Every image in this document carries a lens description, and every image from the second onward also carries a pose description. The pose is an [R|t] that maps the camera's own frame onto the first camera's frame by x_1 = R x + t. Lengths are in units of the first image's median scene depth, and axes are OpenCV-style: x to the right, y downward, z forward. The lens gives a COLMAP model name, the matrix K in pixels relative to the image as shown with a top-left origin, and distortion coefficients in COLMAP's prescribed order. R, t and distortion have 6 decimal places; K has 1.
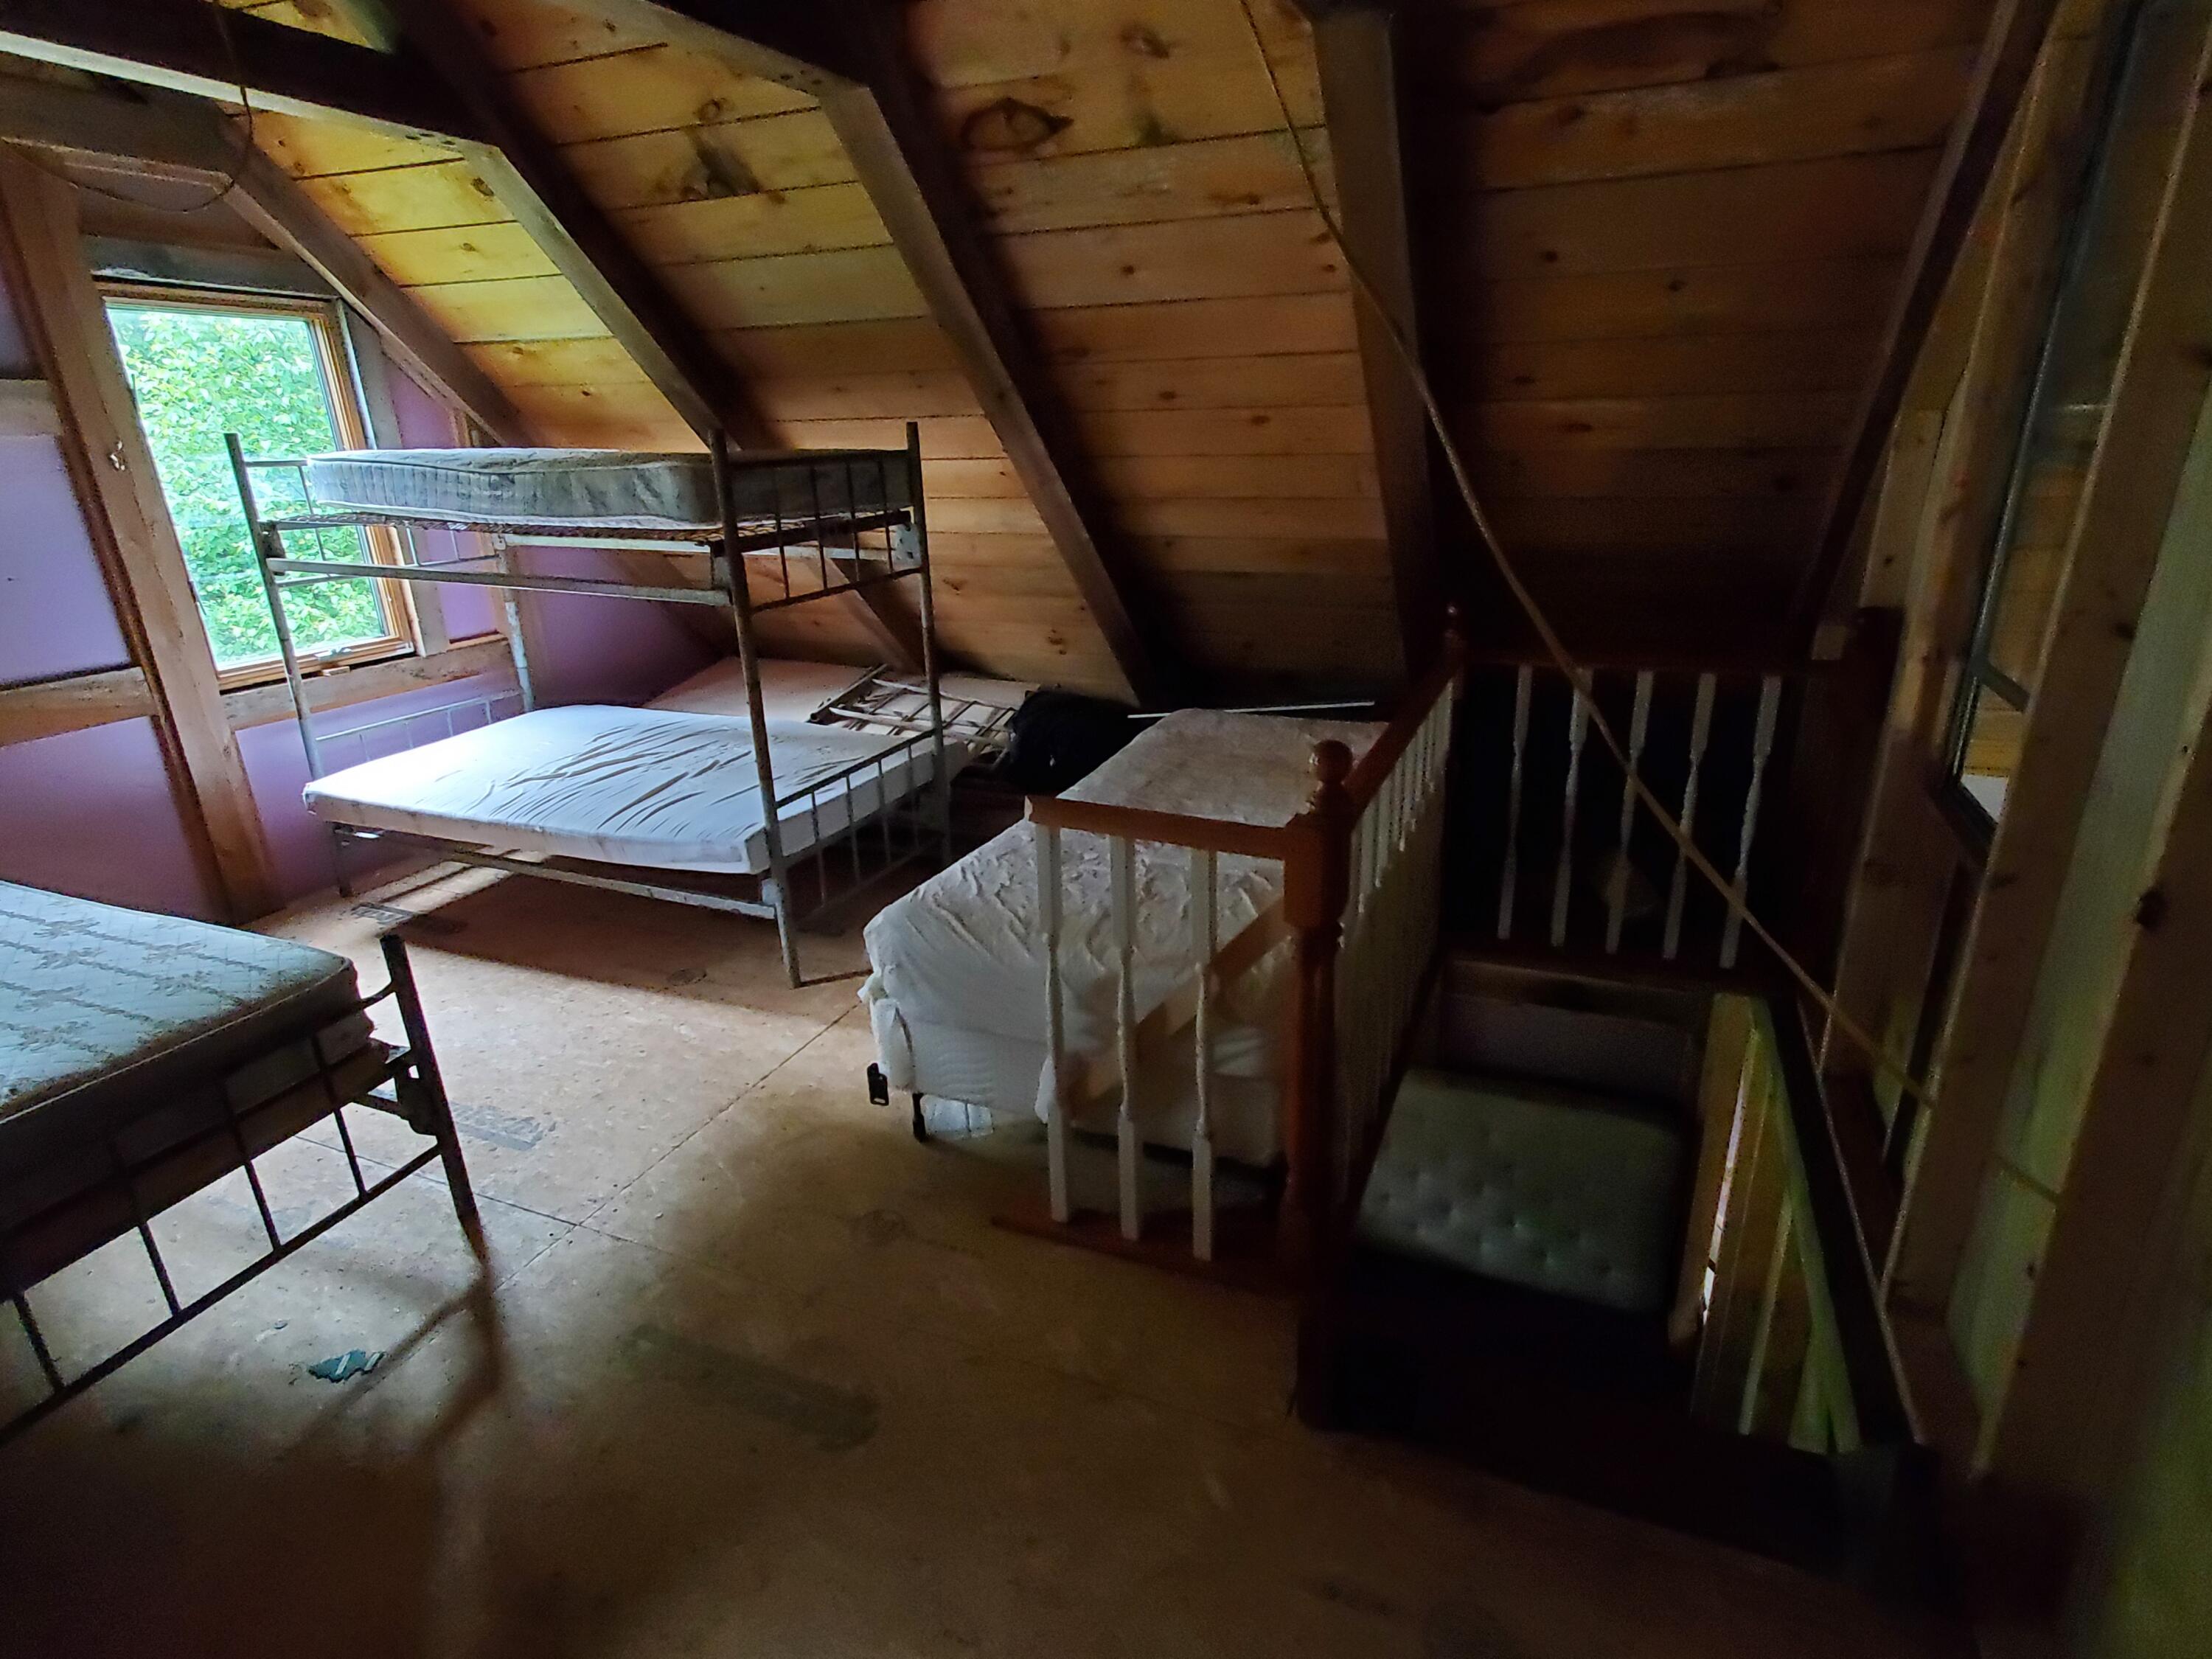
lens RADIAL K [[1144.5, 0, 1120.4], [0, 1144.5, 820.3], [0, 0, 1]] dist [0.000947, 0.009541]
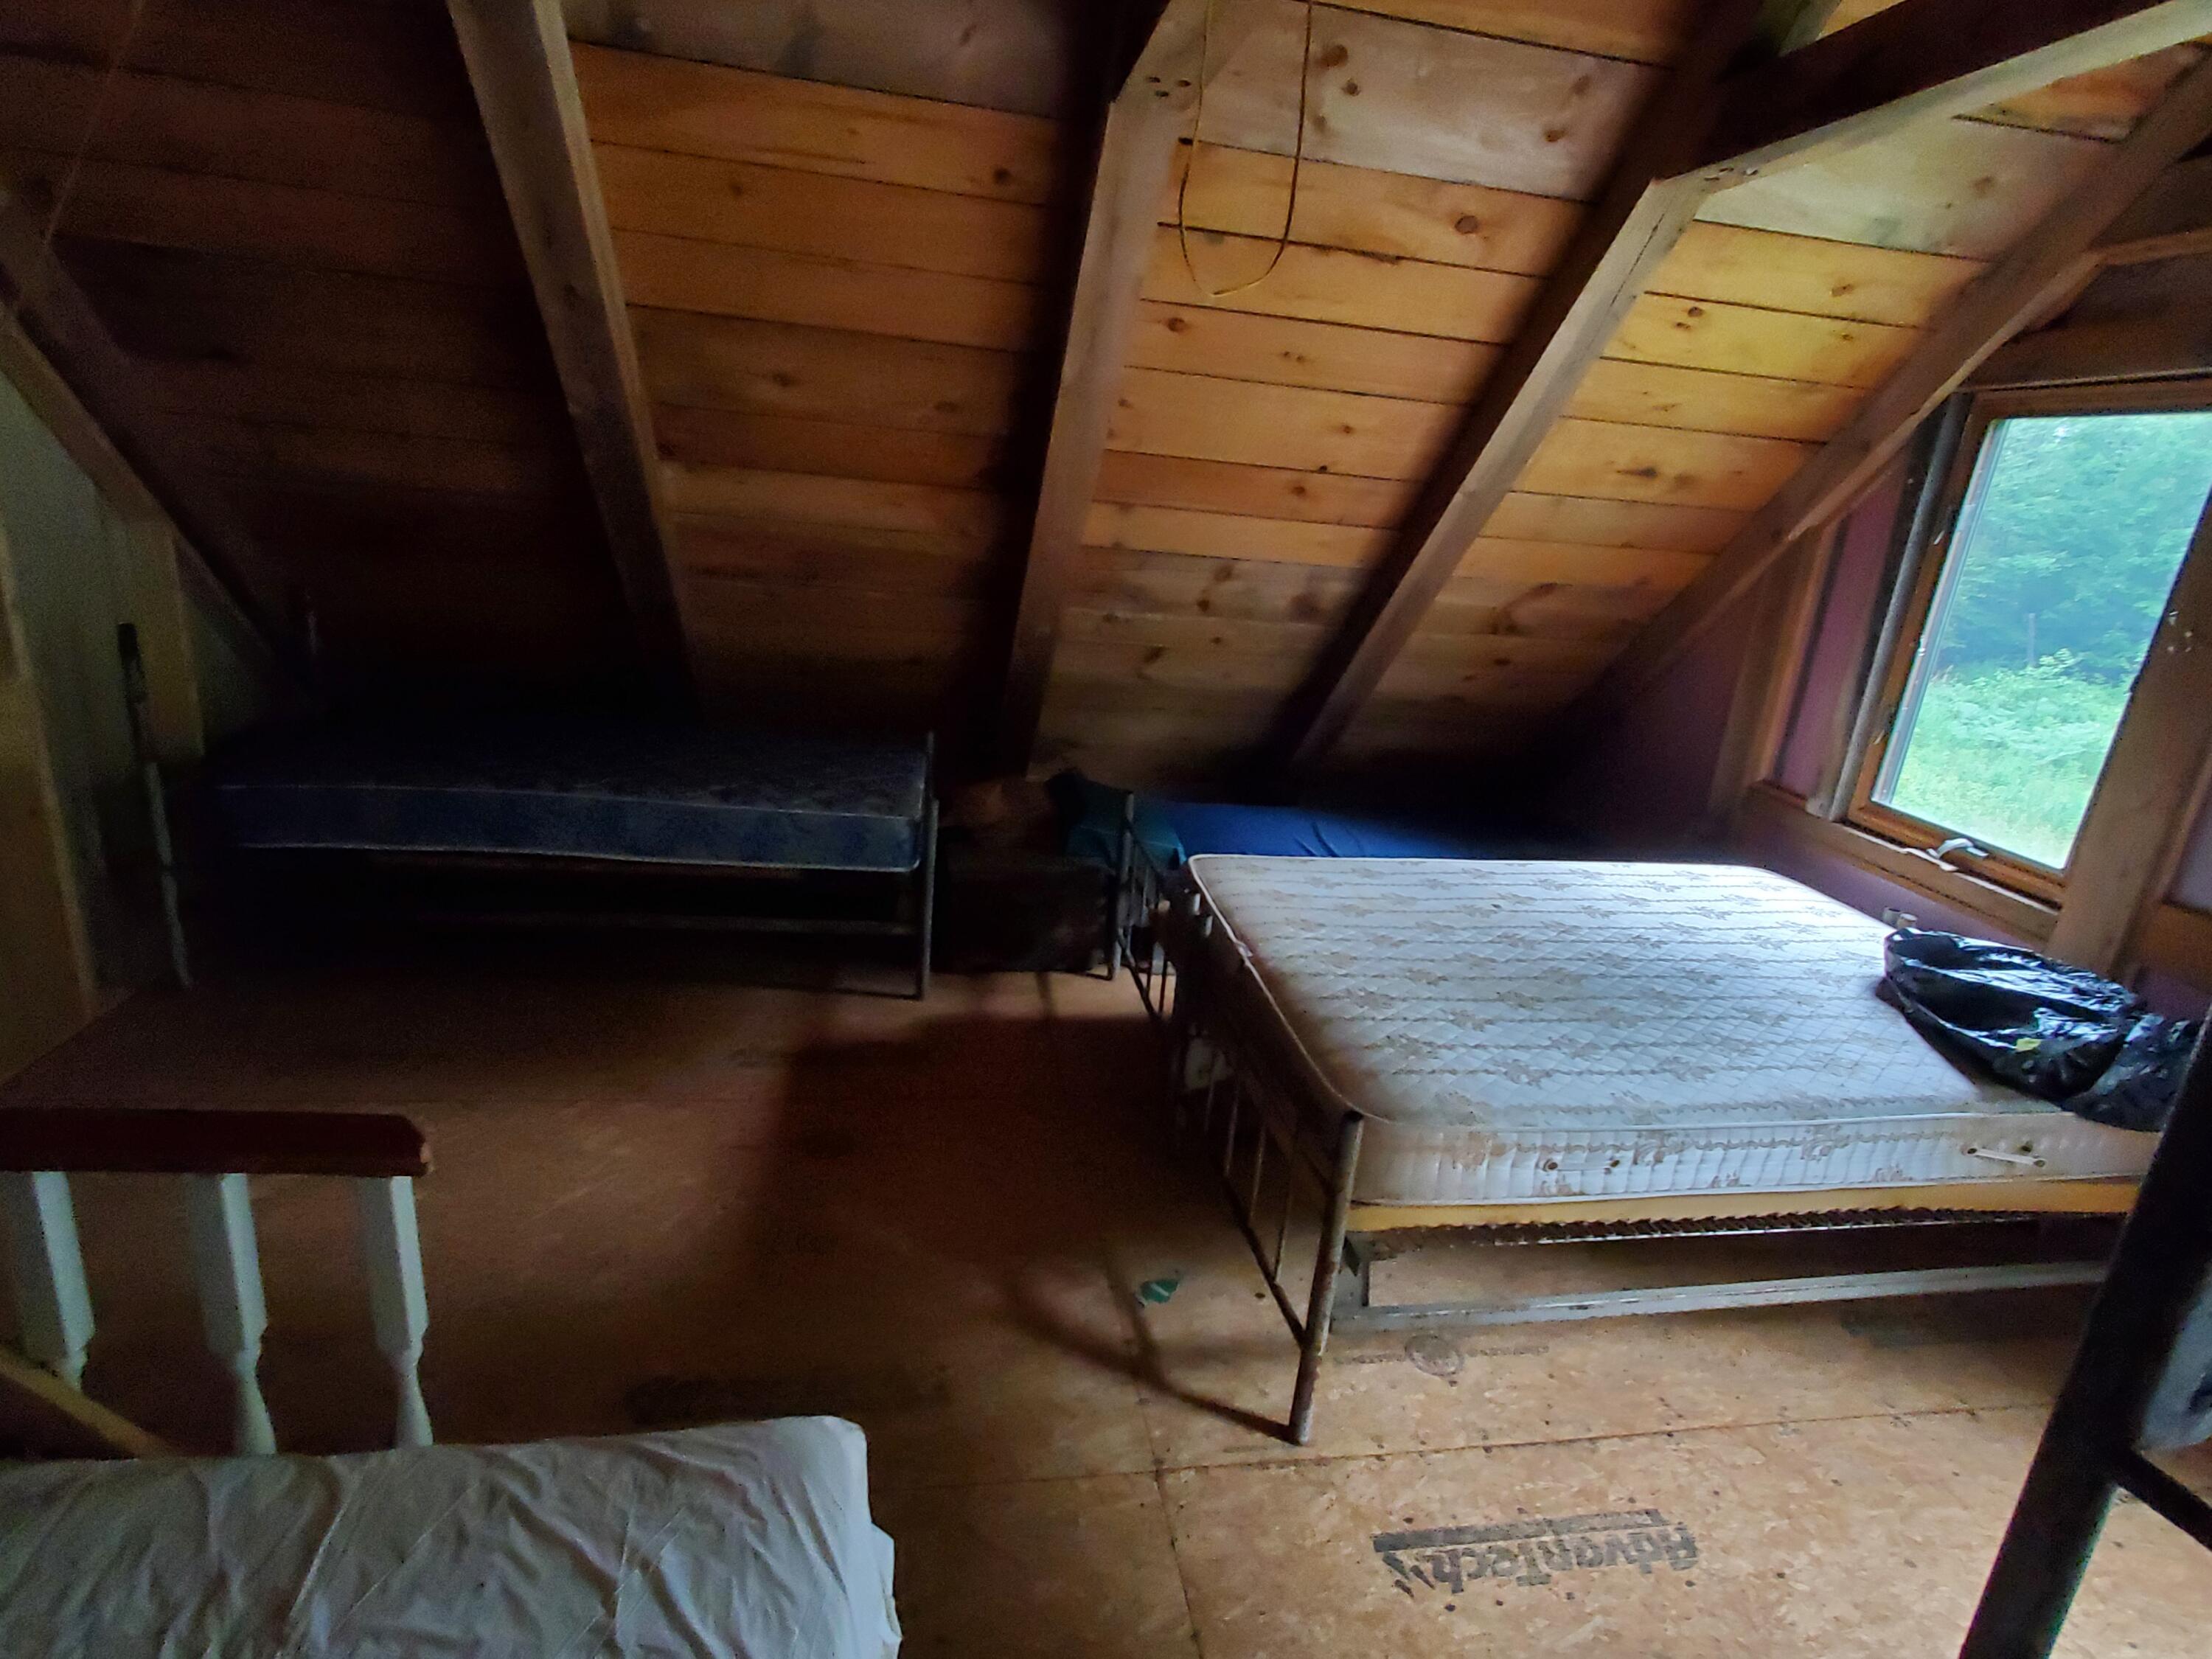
lens RADIAL K [[1144.5, 0, 1120.6], [0, 1144.5, 826.4], [0, 0, 1]] dist [0.000947, 0.009541]
pose [[-0.838995, 0.105465, -0.533821, -0.049450], [-0.252693, 0.793320, 0.553886, -0.298538], [0.481907, 0.599600, -0.638941, 0.832918]]
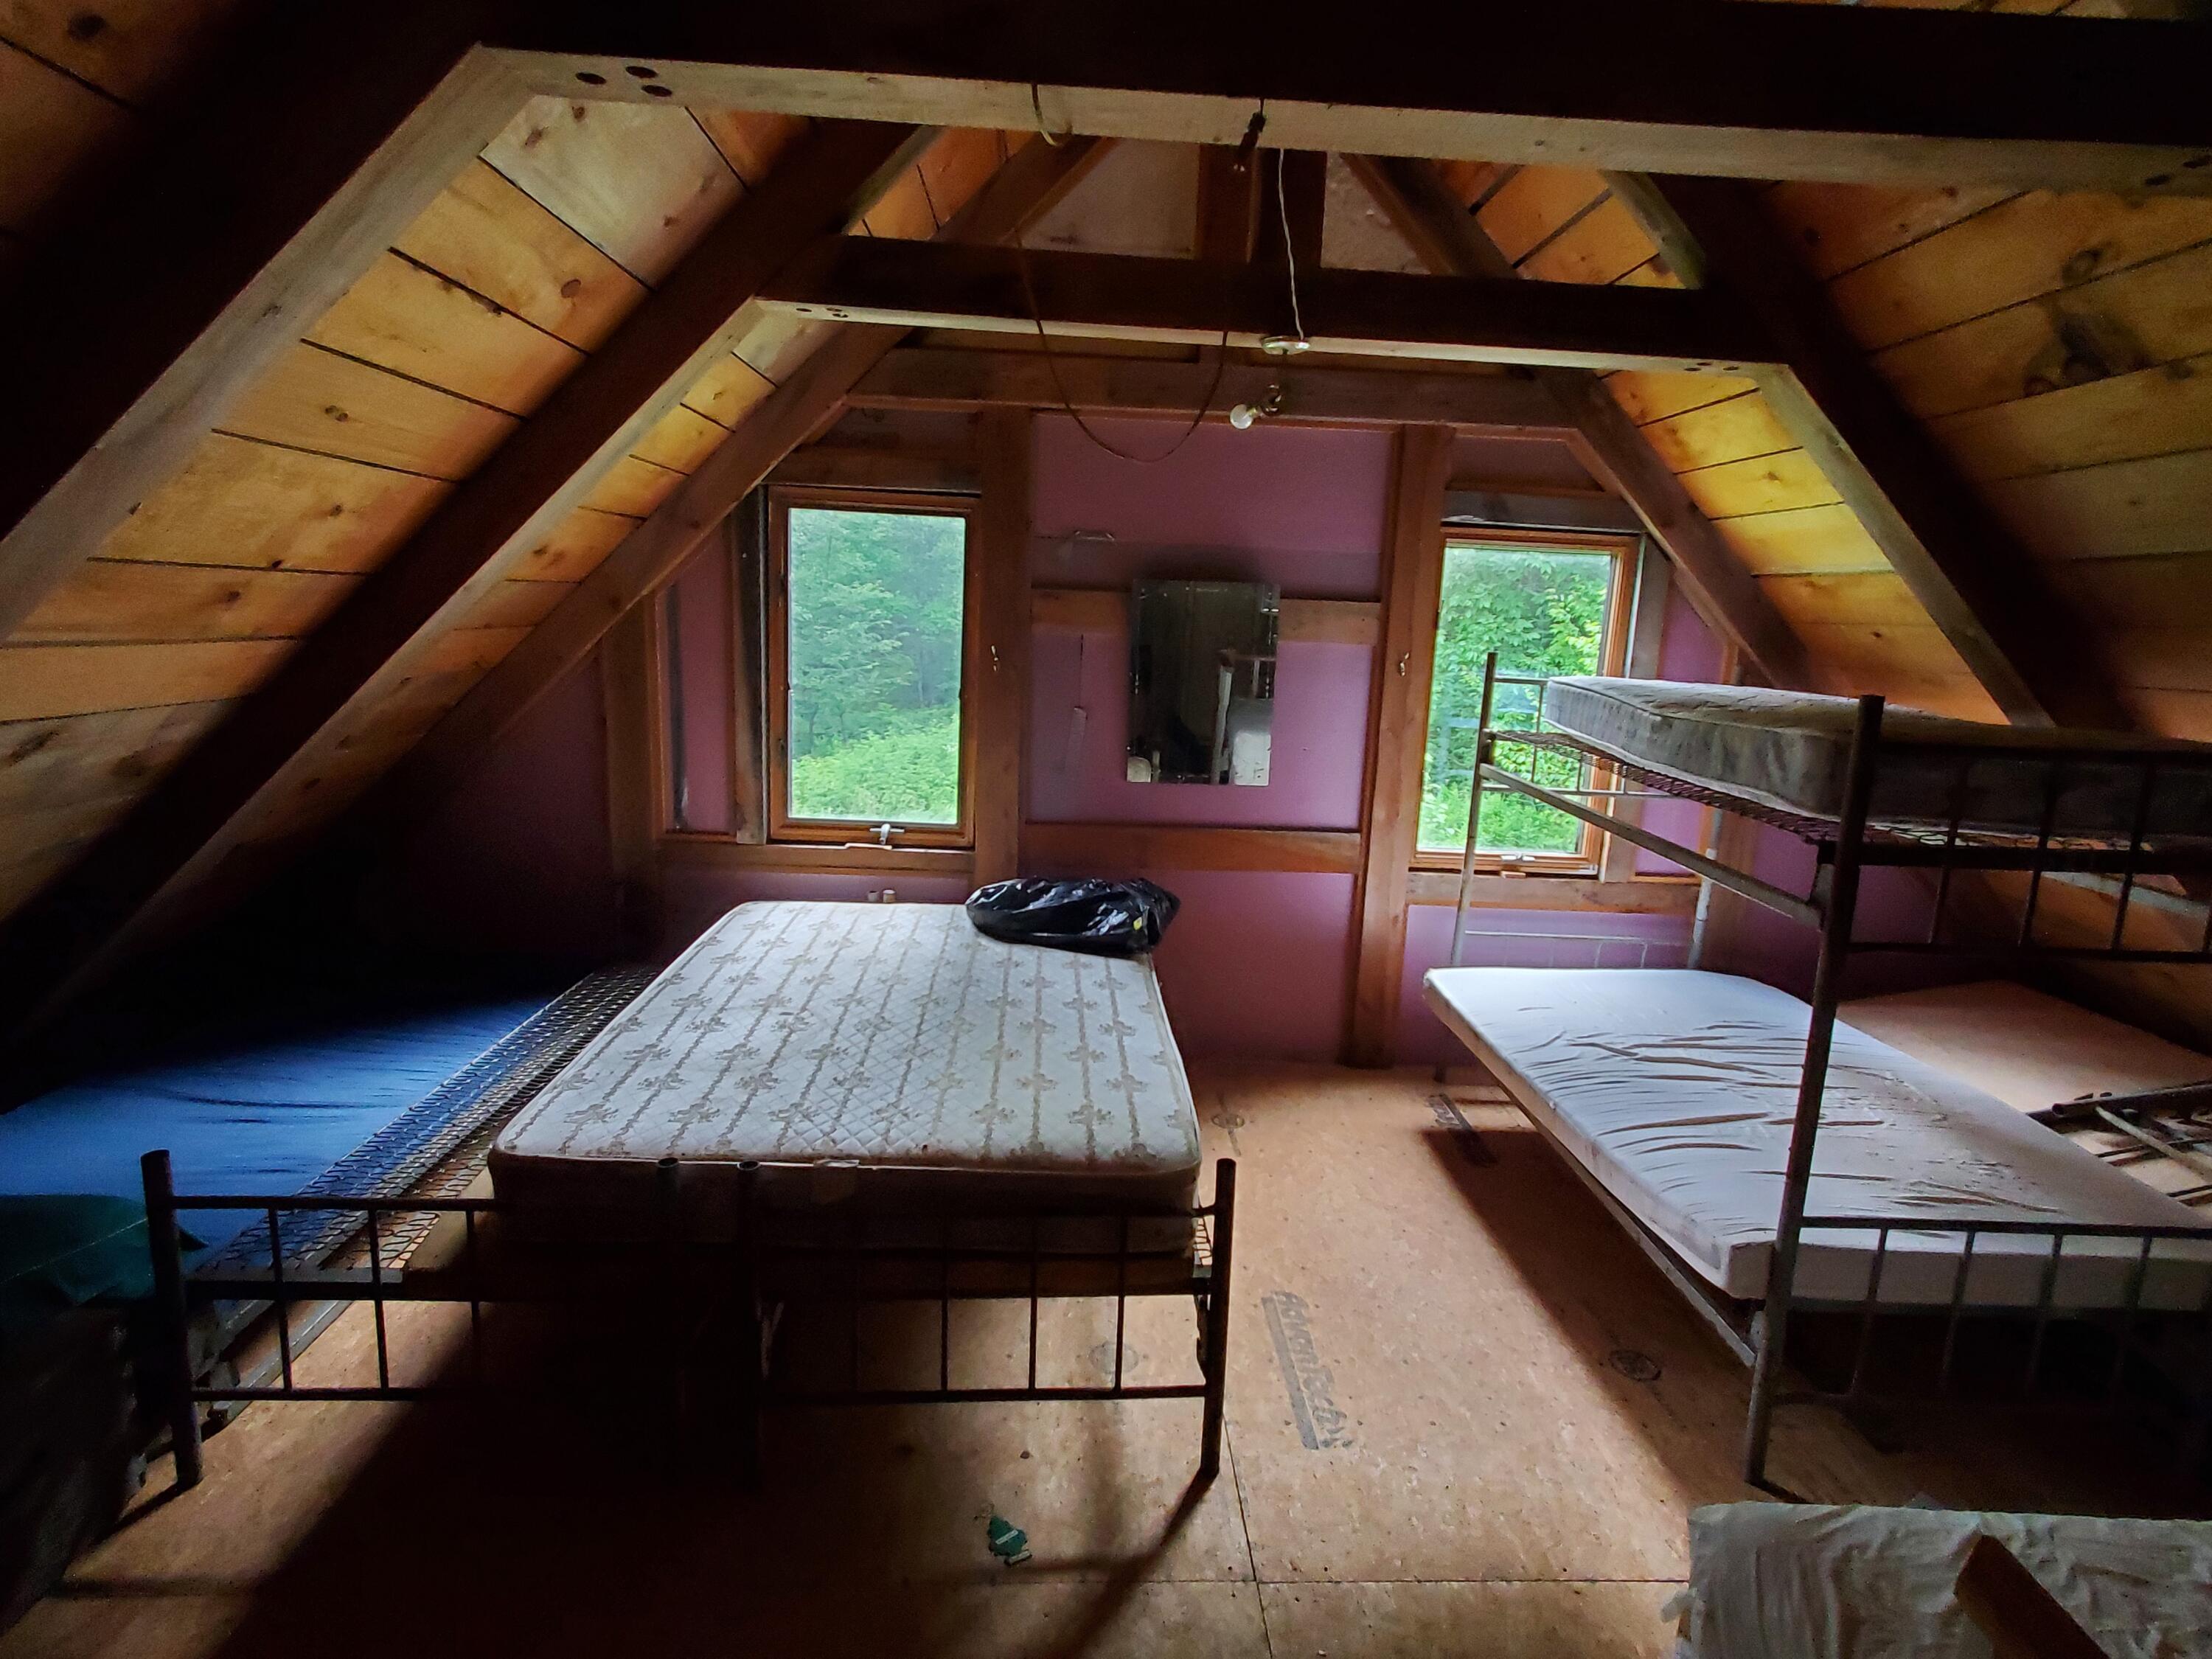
lens RADIAL K [[1144.5, 0, 1126.2], [0, 1144.5, 825.7], [0, 0, 1]] dist [0.000947, 0.009541]
pose [[0.431776, 0.205436, -0.878274, 0.068718], [-0.357064, 0.933102, 0.042721, -0.107318], [0.828296, 0.295154, 0.476245, 0.248425]]
